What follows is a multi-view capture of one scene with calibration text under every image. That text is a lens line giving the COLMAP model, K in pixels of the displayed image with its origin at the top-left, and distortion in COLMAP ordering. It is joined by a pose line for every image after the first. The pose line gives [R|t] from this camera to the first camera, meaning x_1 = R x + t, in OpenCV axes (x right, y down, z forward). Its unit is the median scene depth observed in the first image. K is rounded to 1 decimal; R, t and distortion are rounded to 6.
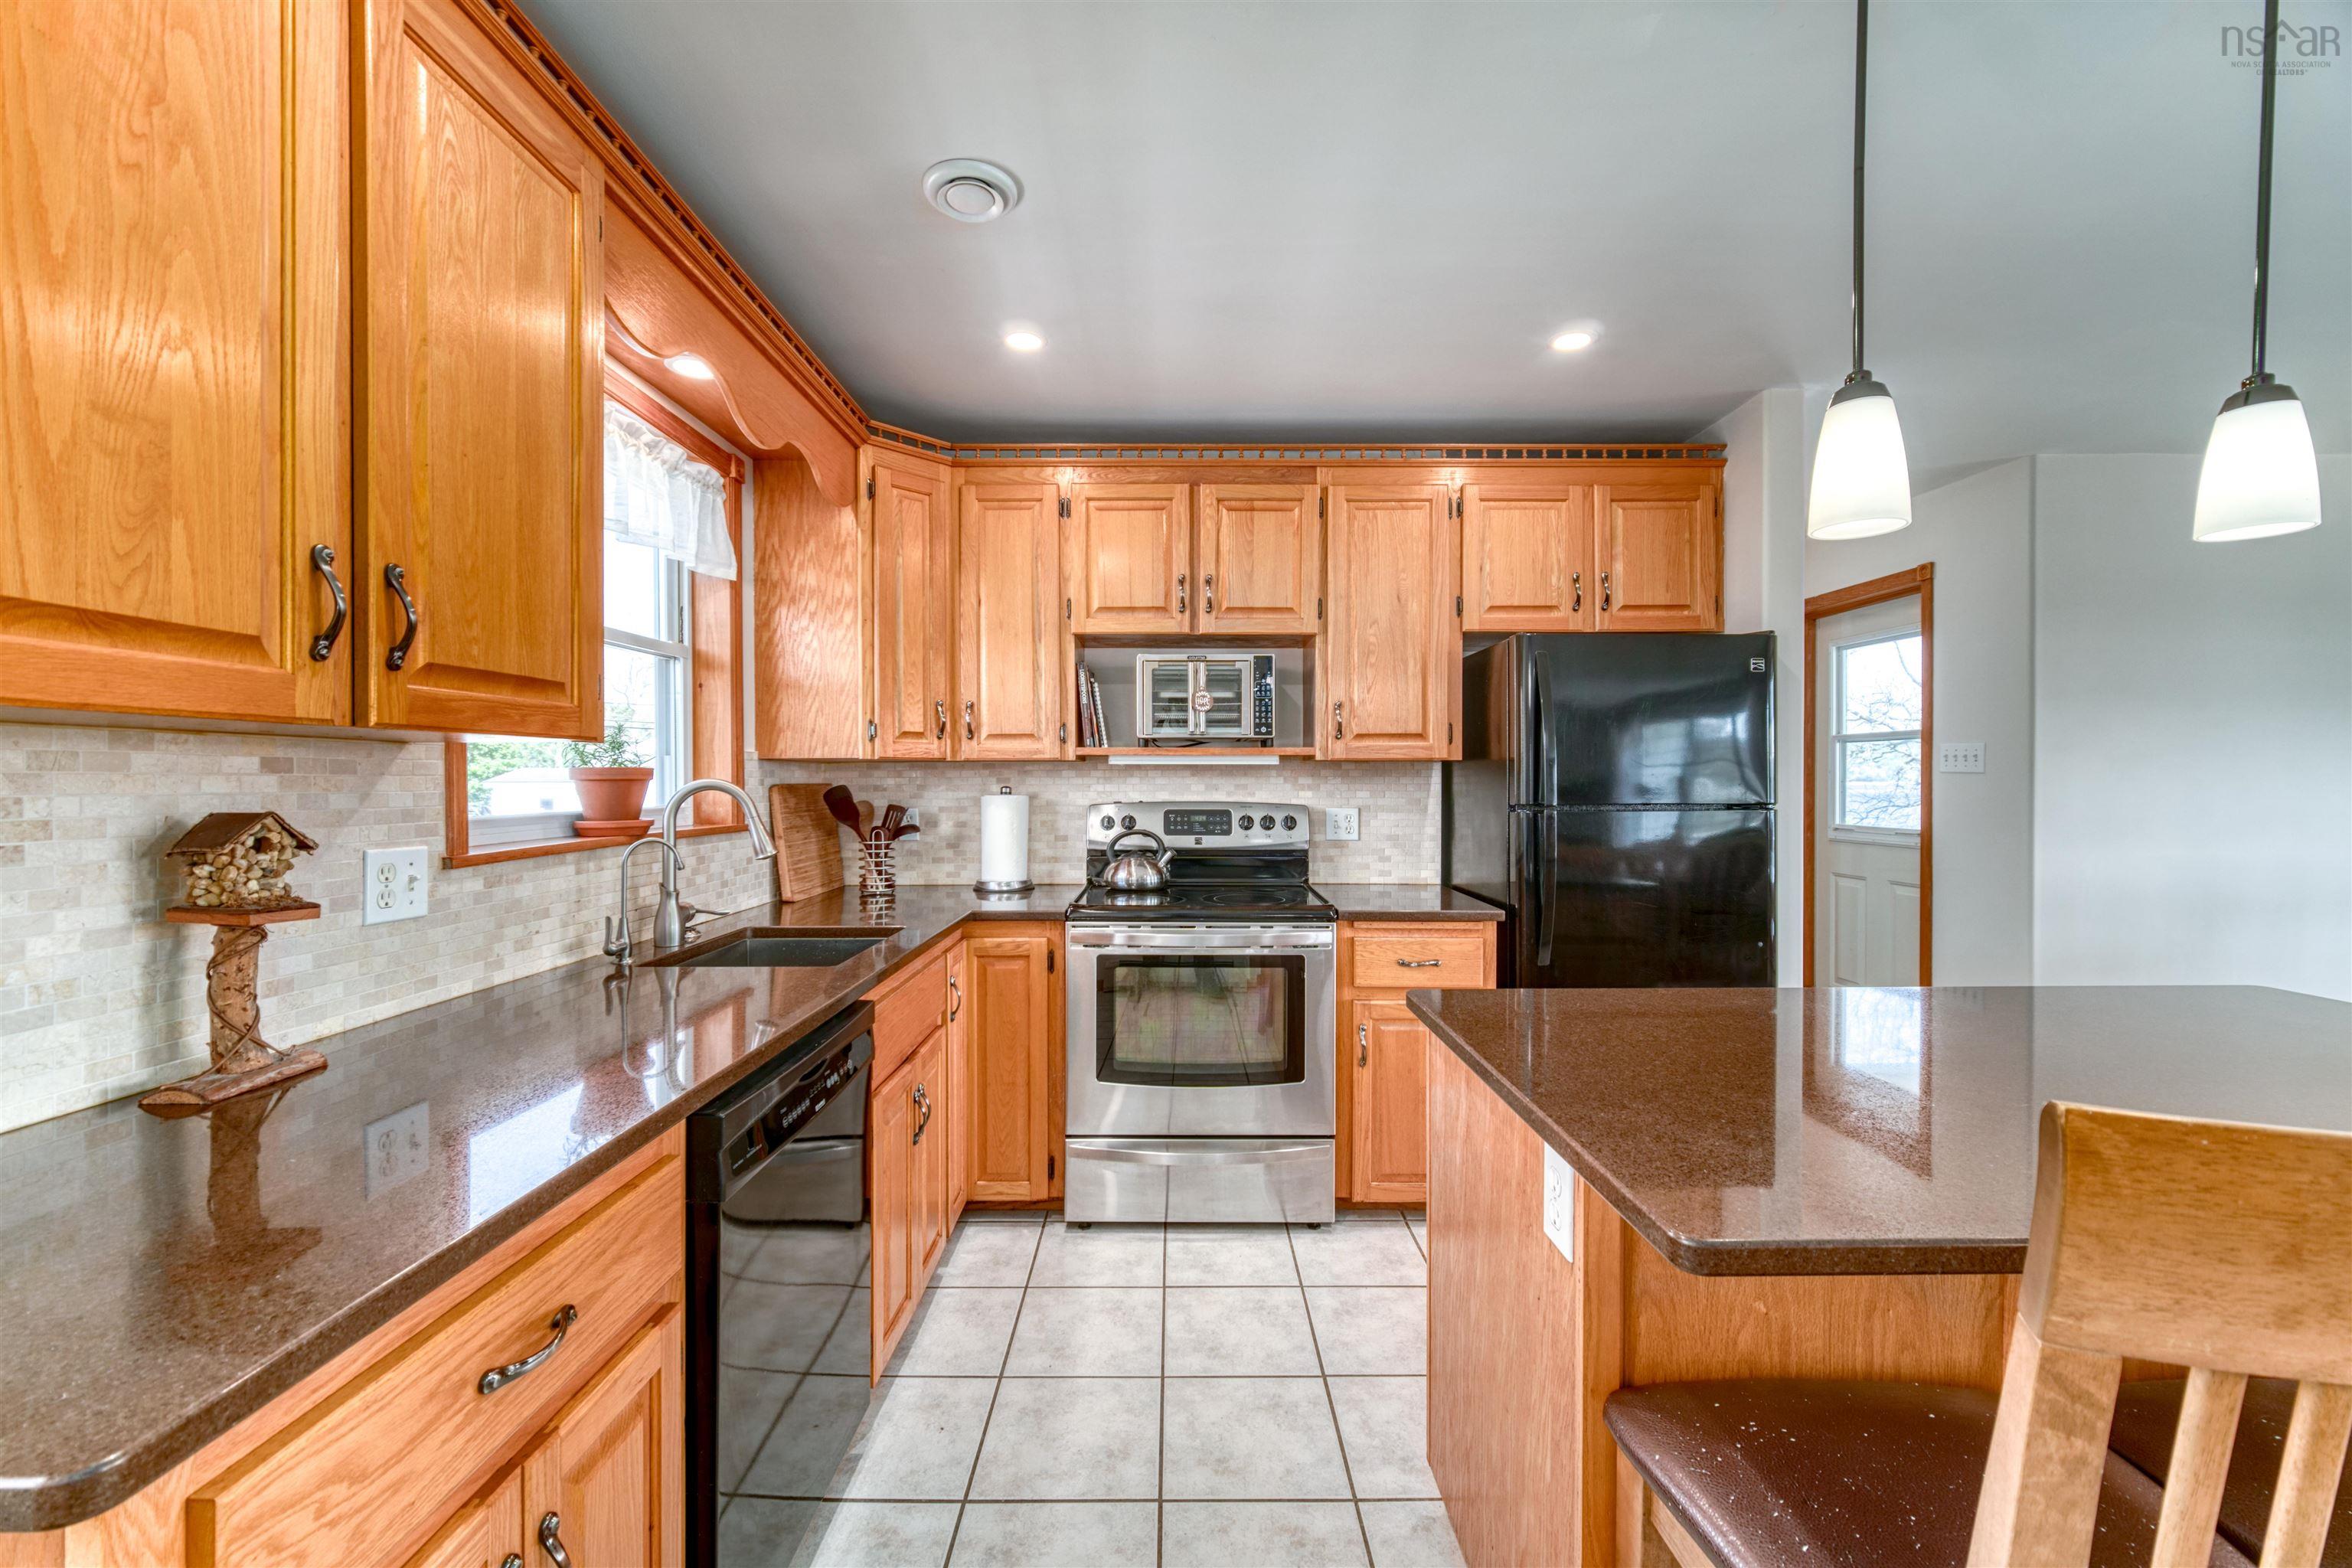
lens RADIAL K [[928.6, 0, 1188.8], [0, 928.6, 790.8], [0, 0, 1]] dist [-0.005484, 0.001077]
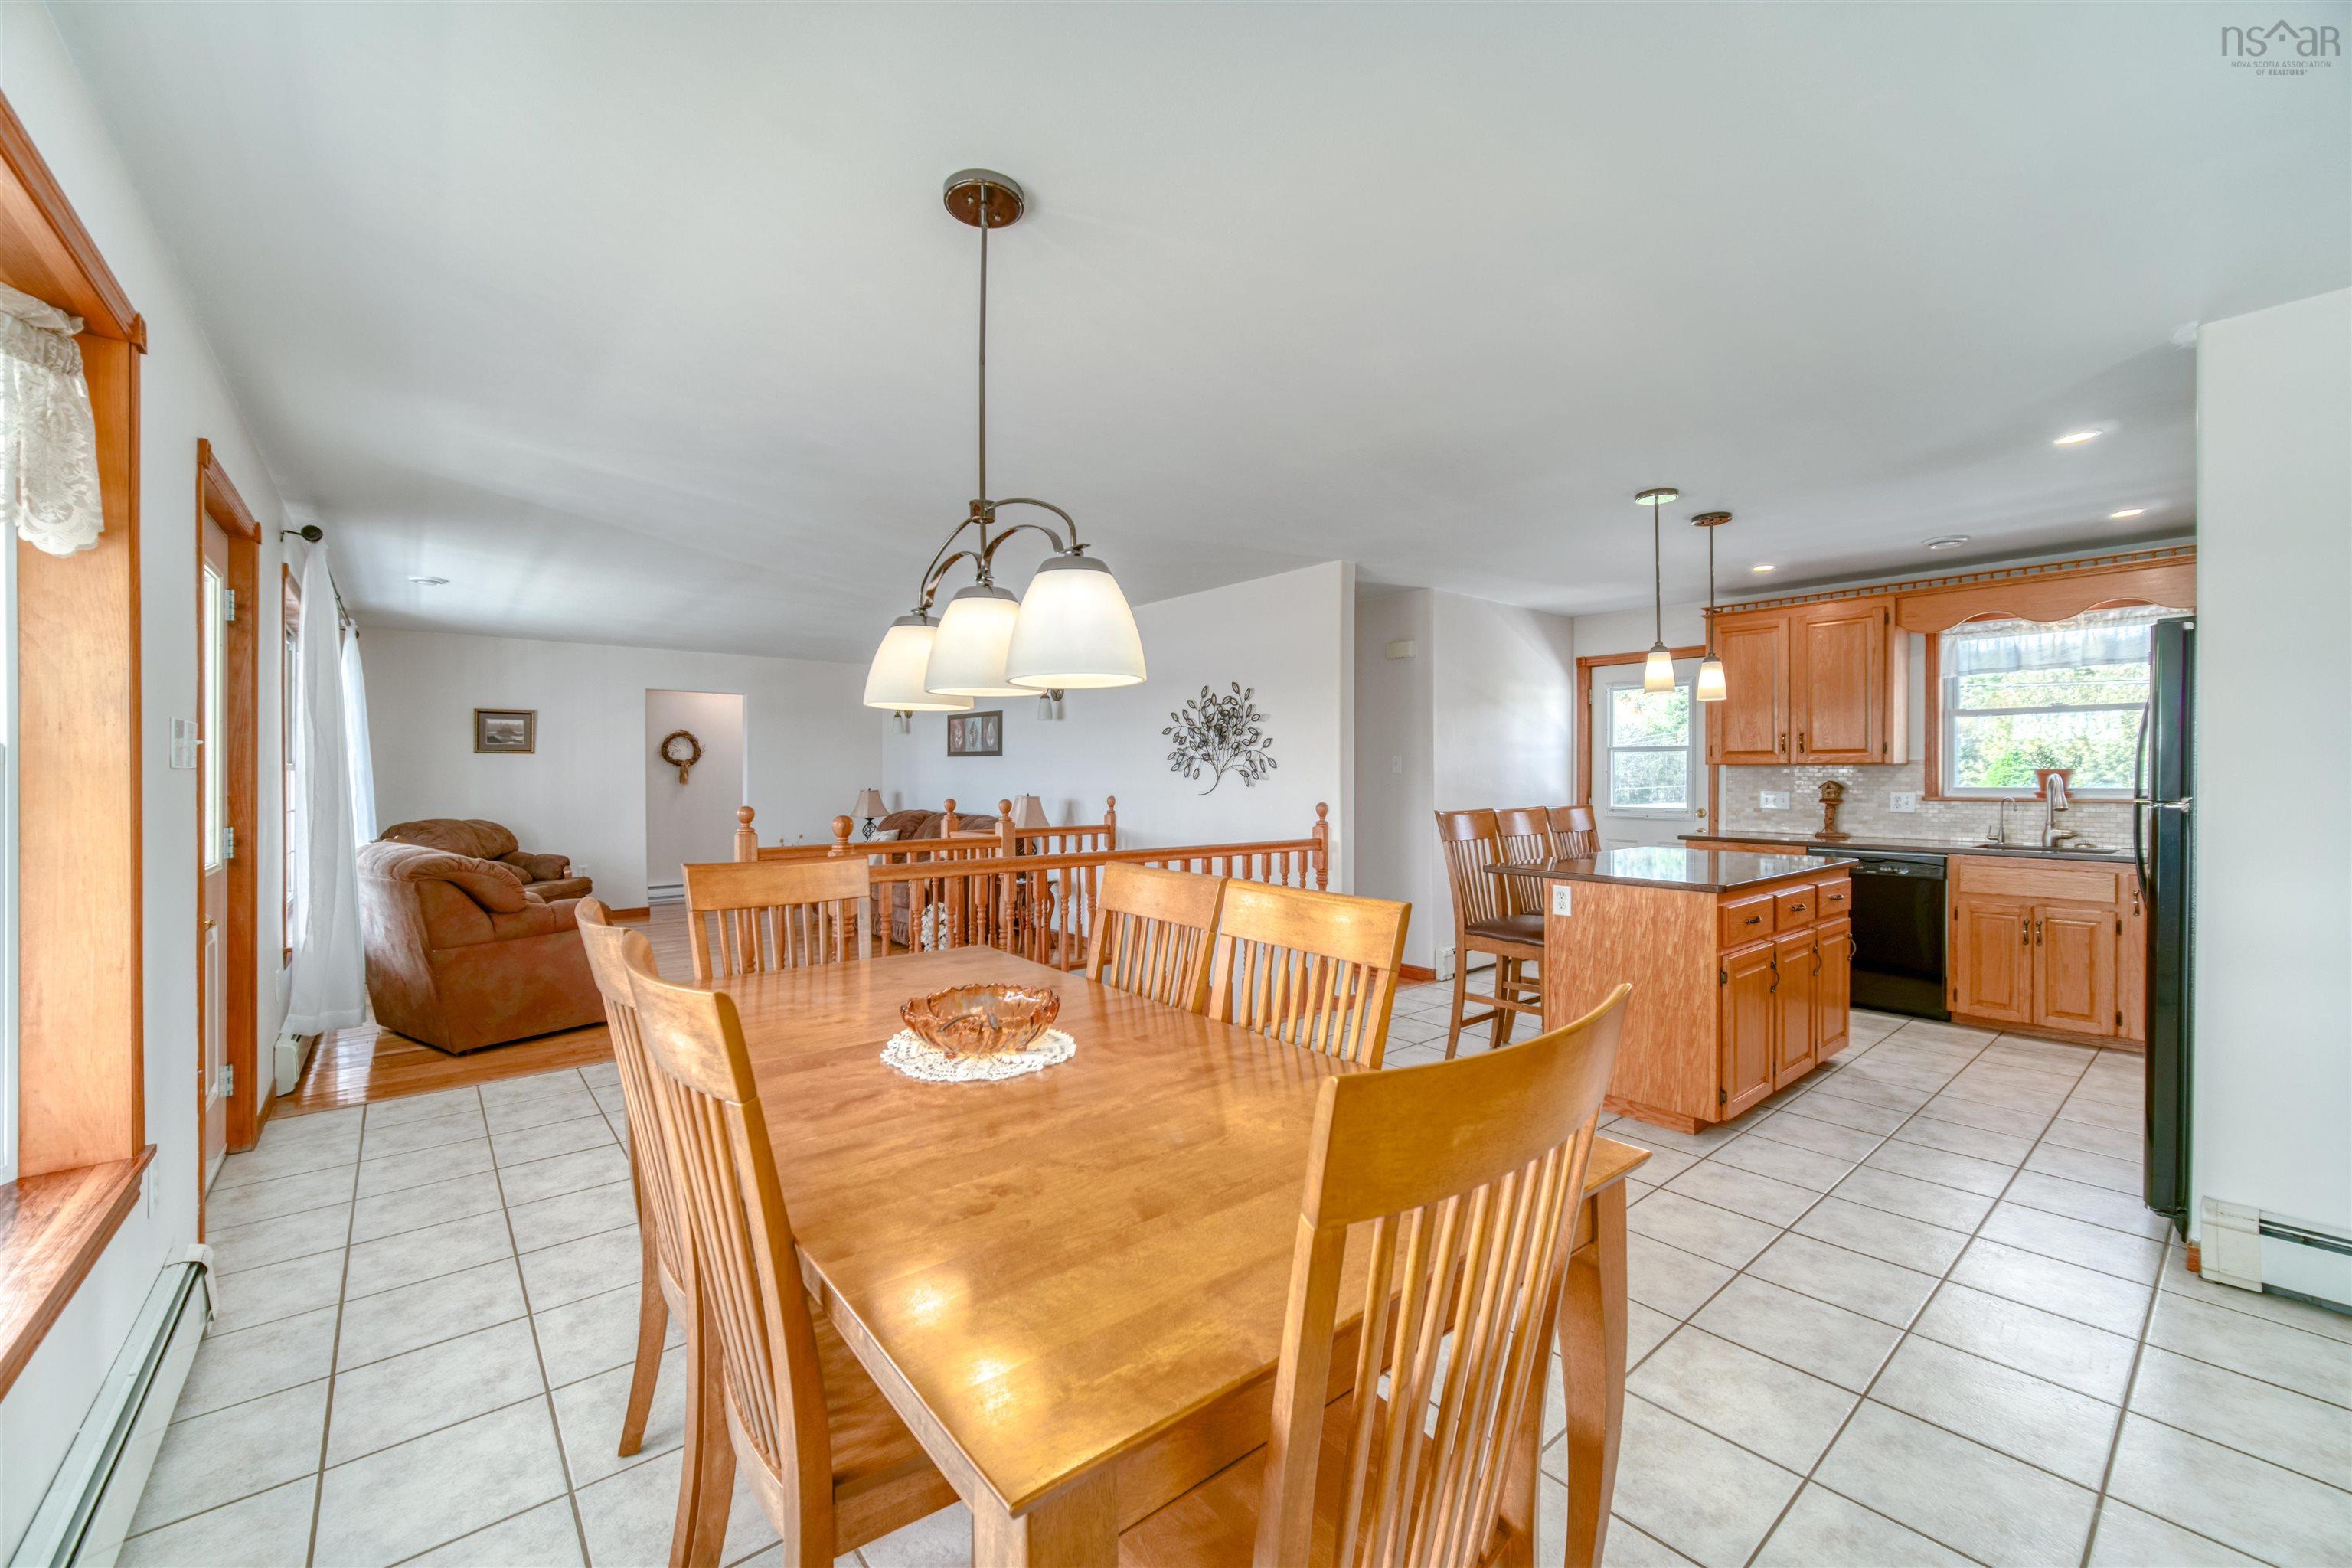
lens RADIAL K [[928.6, 0, 1167.0], [0, 928.6, 775.1], [0, 0, 1]] dist [-0.005484, 0.001077]
pose [[-0.779989, 0.002316, -0.625789, 1.865198], [-0.006934, 0.999900, 0.012343, -0.016377], [0.625754, 0.013966, -0.779895, 1.022111]]
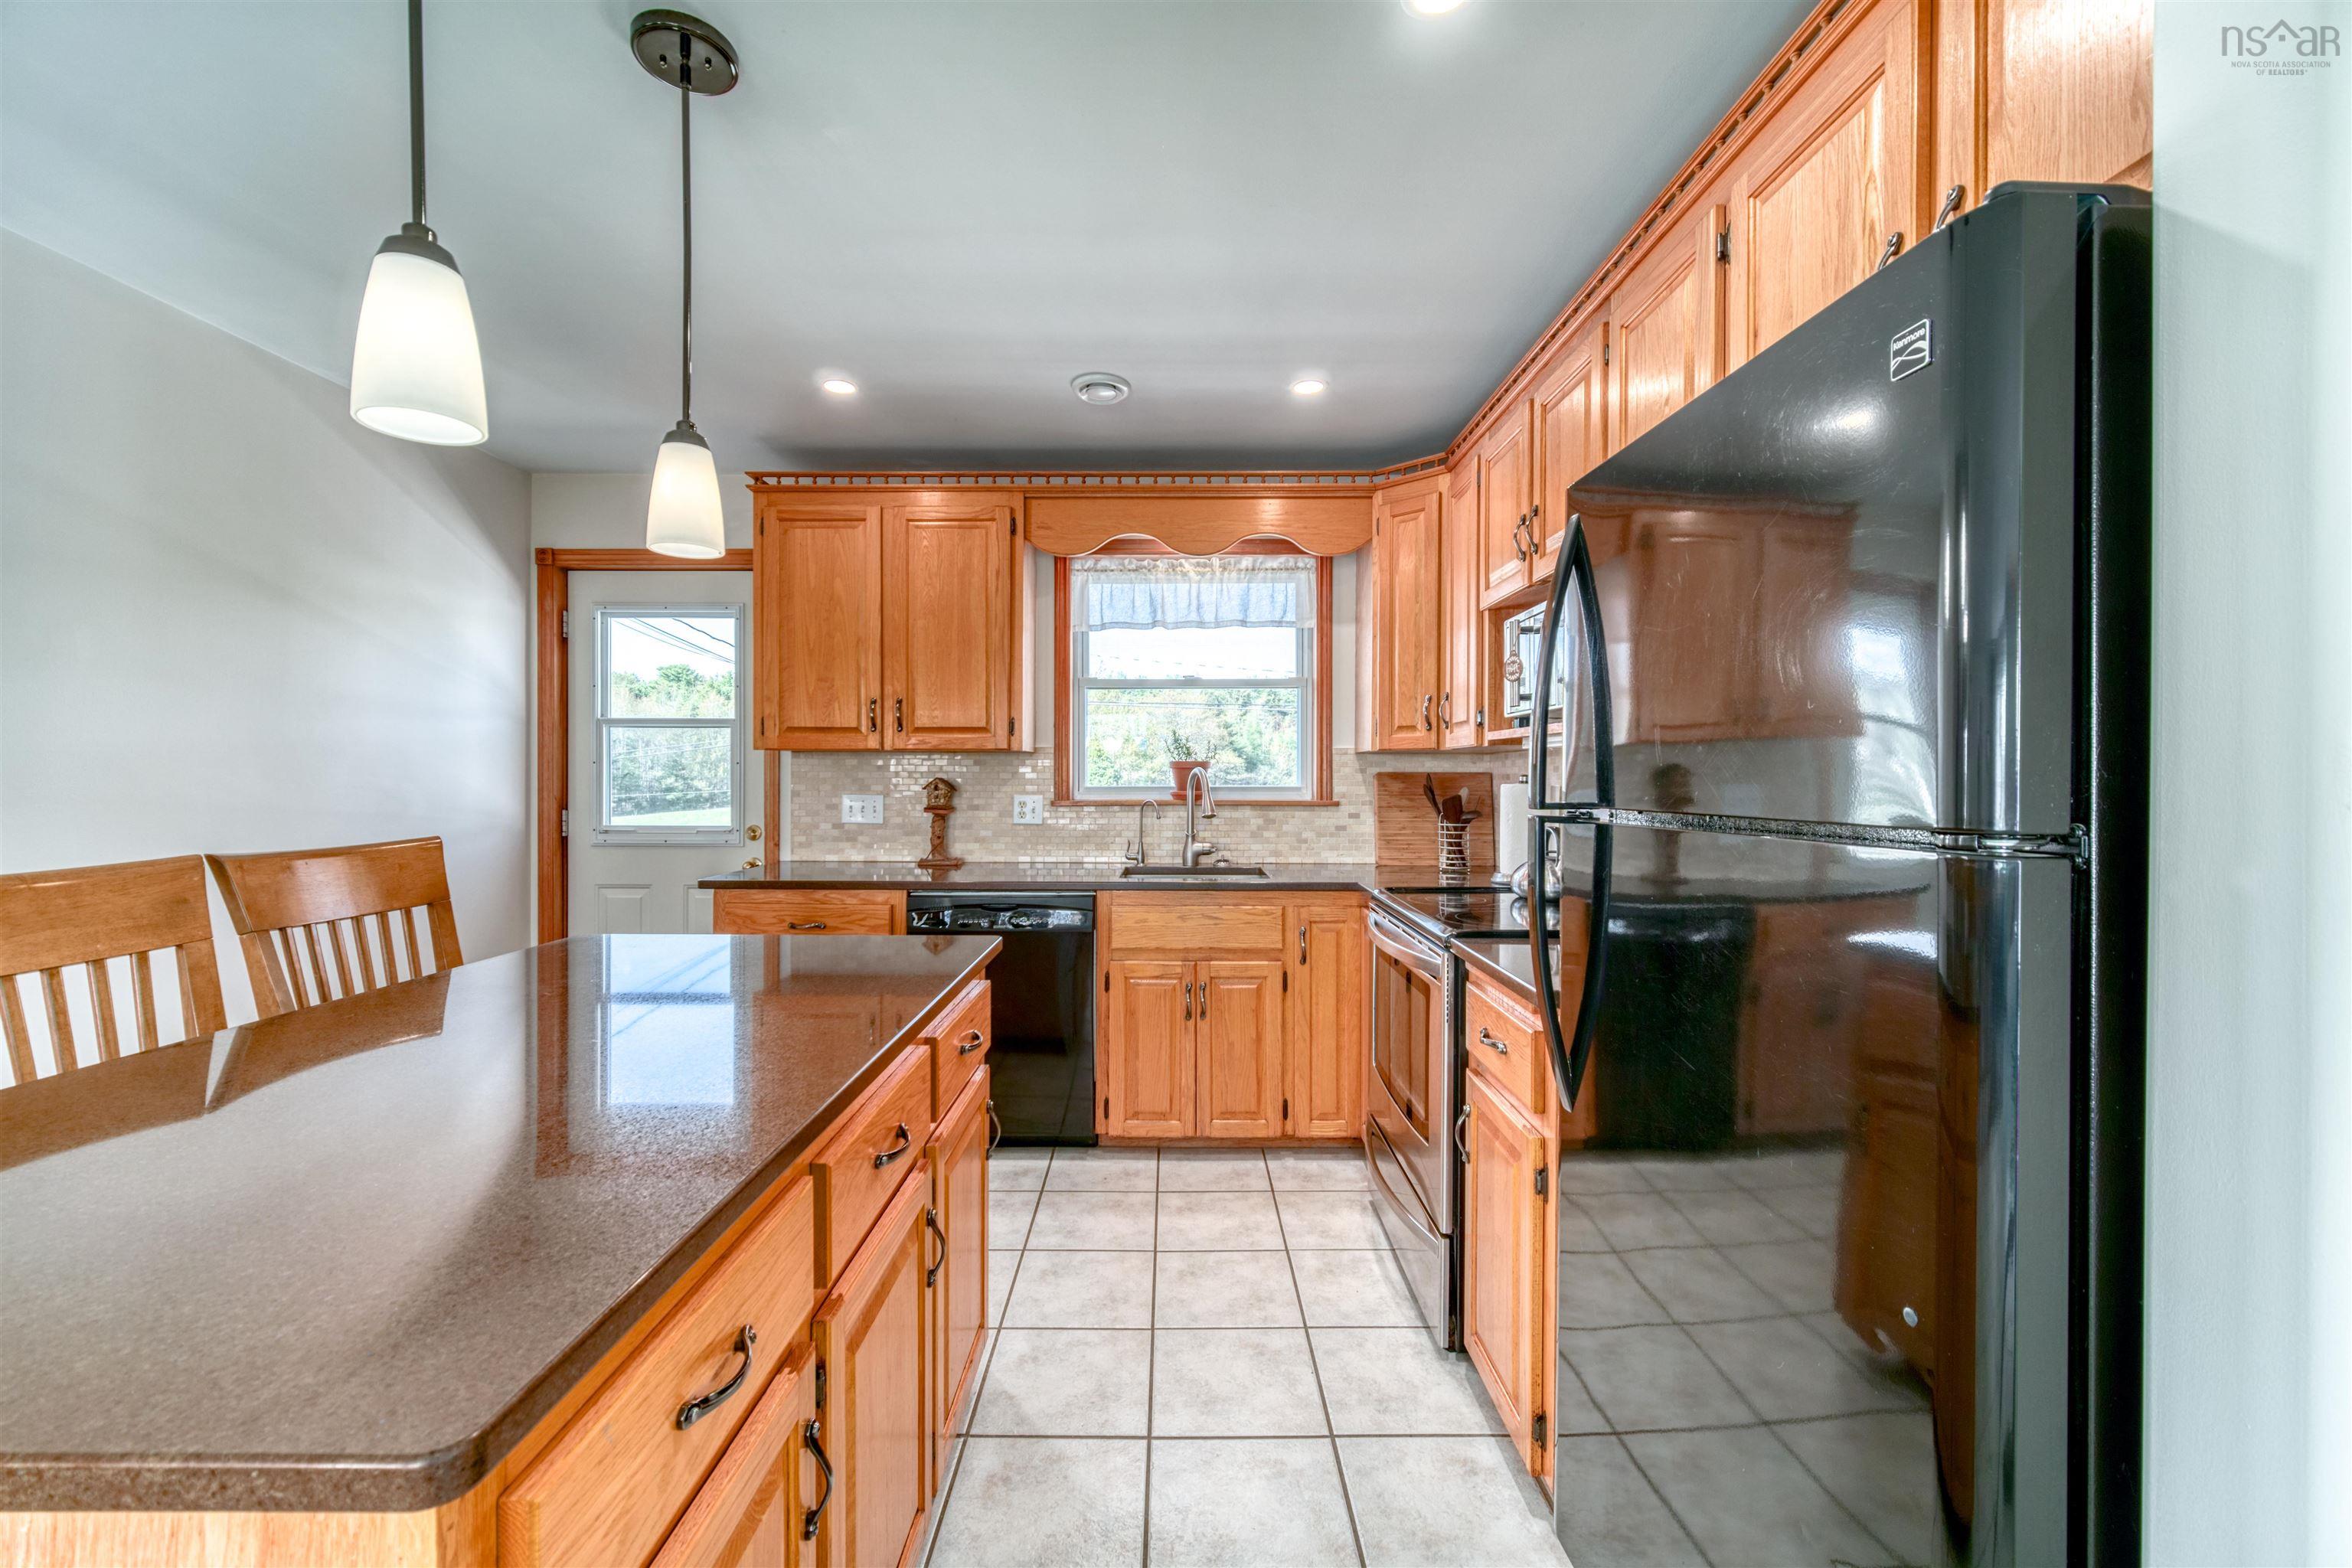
lens RADIAL K [[928.6, 0, 1175.0], [0, 928.6, 784.4], [0, 0, 1]] dist [-0.005484, 0.001077]
pose [[-0.005189, 0.010307, -0.999933, 0.827575], [-0.015110, 0.999832, 0.010385, 0.000673], [0.999872, 0.015163, -0.005032, 0.707262]]
